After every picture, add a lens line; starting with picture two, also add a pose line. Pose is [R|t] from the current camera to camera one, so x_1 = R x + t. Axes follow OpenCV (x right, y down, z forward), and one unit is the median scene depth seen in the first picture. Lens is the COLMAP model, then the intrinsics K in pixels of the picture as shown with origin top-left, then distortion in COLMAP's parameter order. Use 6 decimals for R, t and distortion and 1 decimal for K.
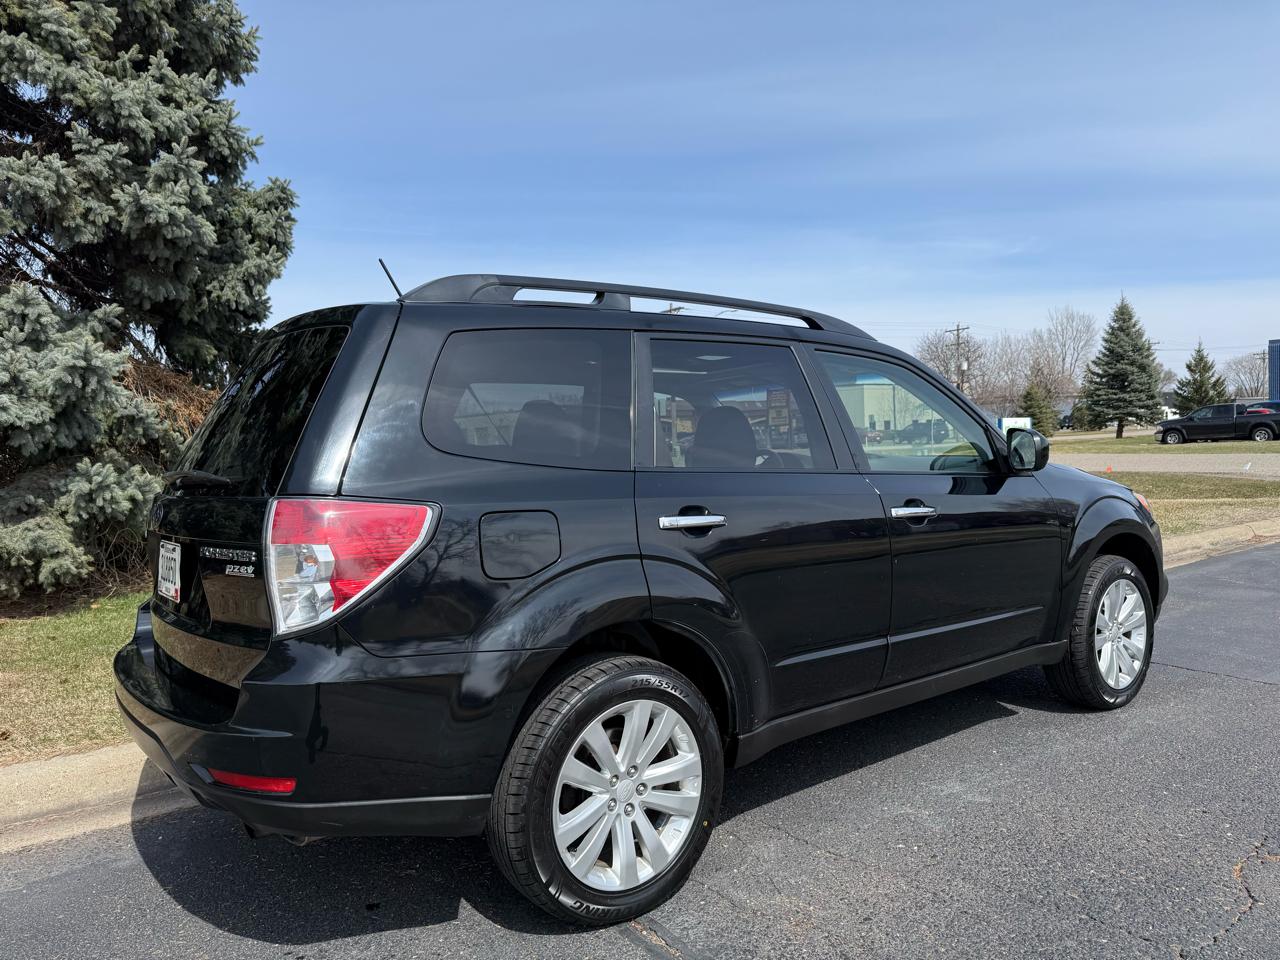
lens RADIAL K [[911.7, 0, 641.6], [0, 911.7, 484.2], [0, 0, 1]] dist [0.016543, -0.029929]
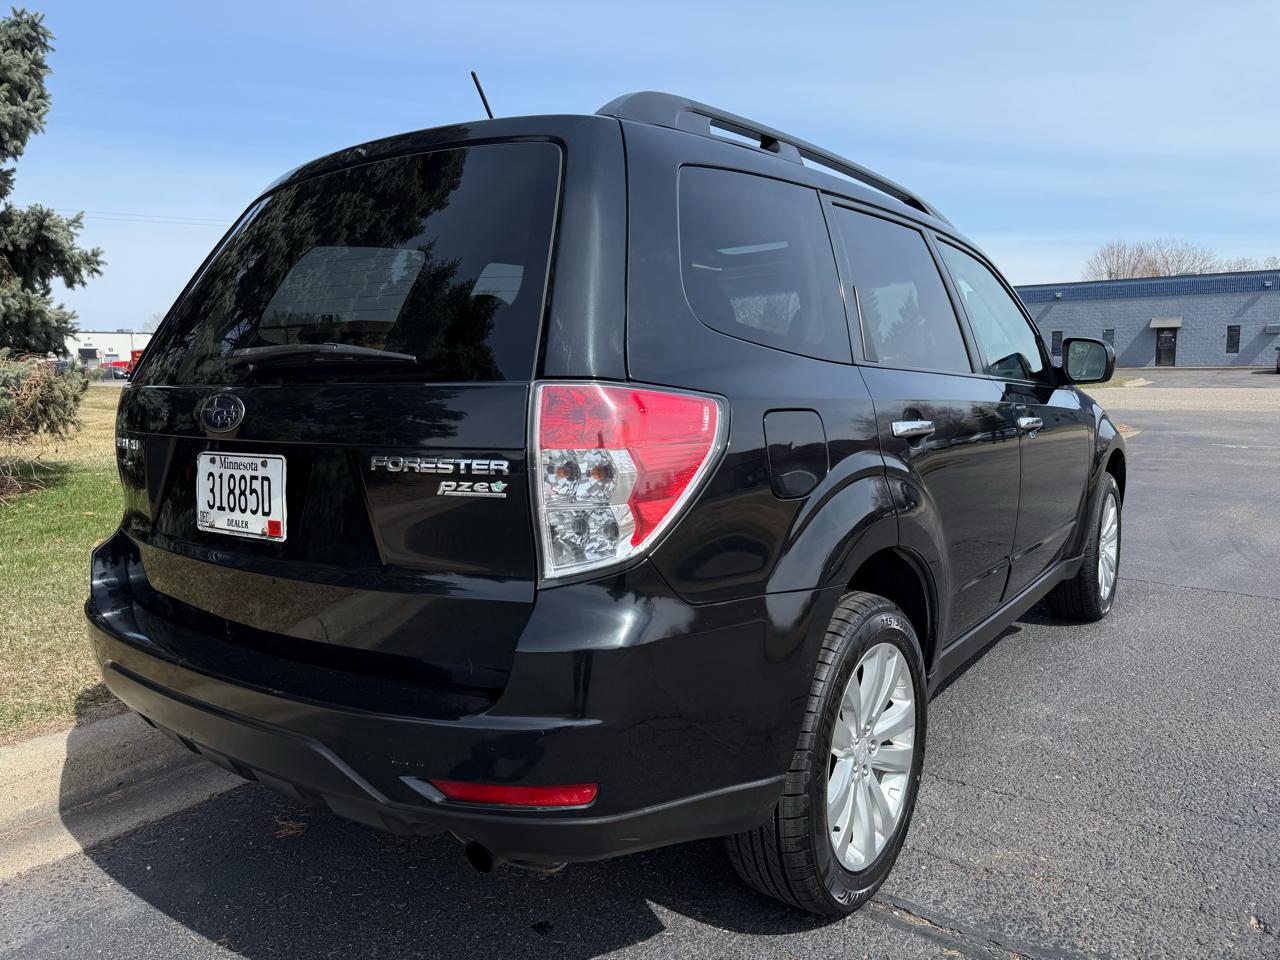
lens RADIAL K [[911.7, 0, 634.4], [0, 911.7, 482.7], [0, 0, 1]] dist [0.016543, -0.029929]
pose [[0.961035, -0.012630, 0.276139, -0.385430], [-0.008015, 0.997262, 0.073507, 0.030050], [-0.276312, -0.072856, 0.958303, 0.244925]]
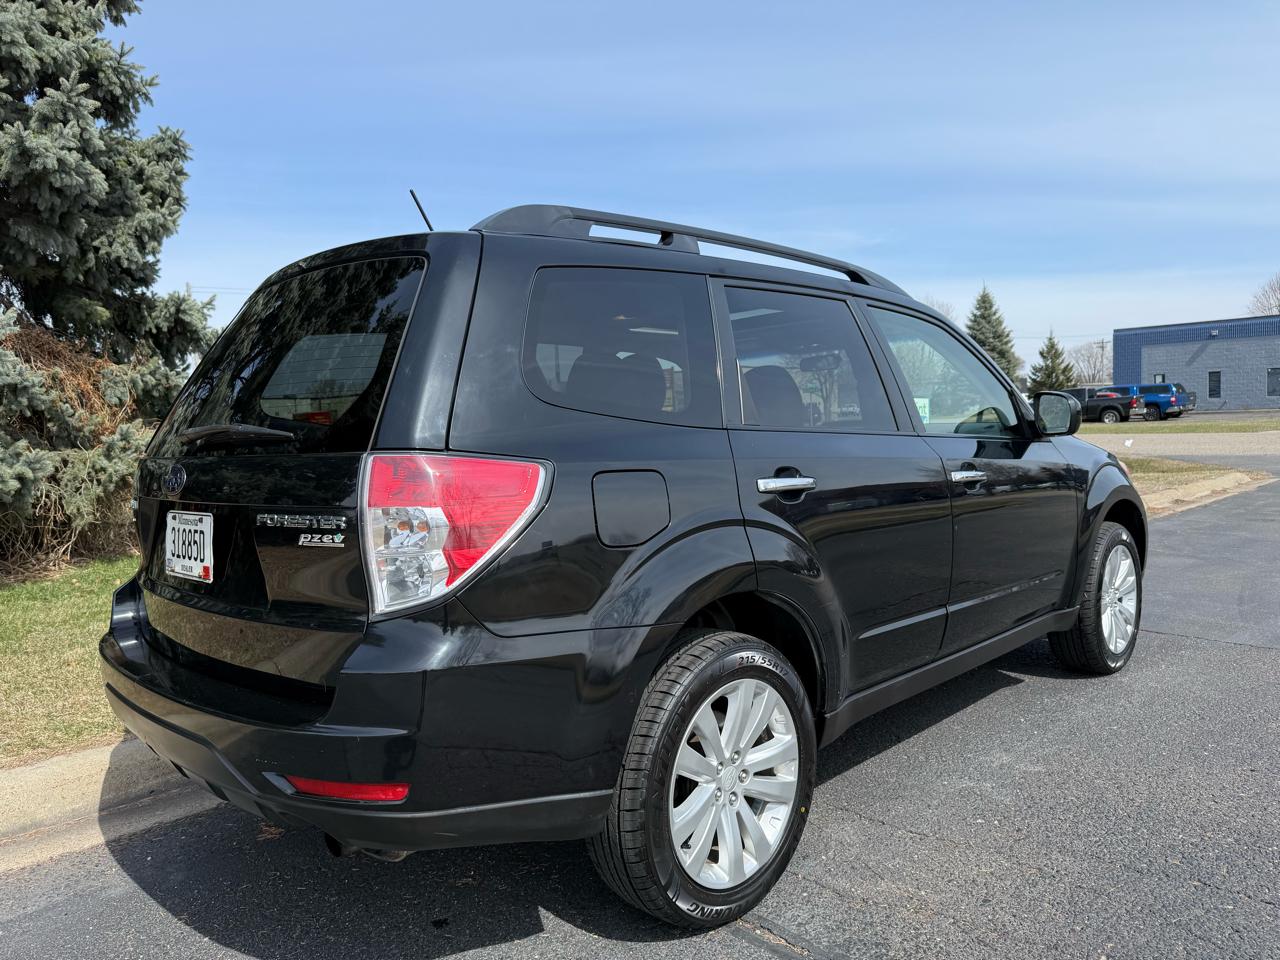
lens RADIAL K [[911.7, 0, 633.1], [0, 911.7, 483.7], [0, 0, 1]] dist [0.016543, -0.029929]
pose [[0.991521, -0.007212, 0.129744, -0.199678], [0.004902, 0.999824, 0.018111, 0.021907], [-0.129852, -0.017322, 0.991382, 0.100553]]
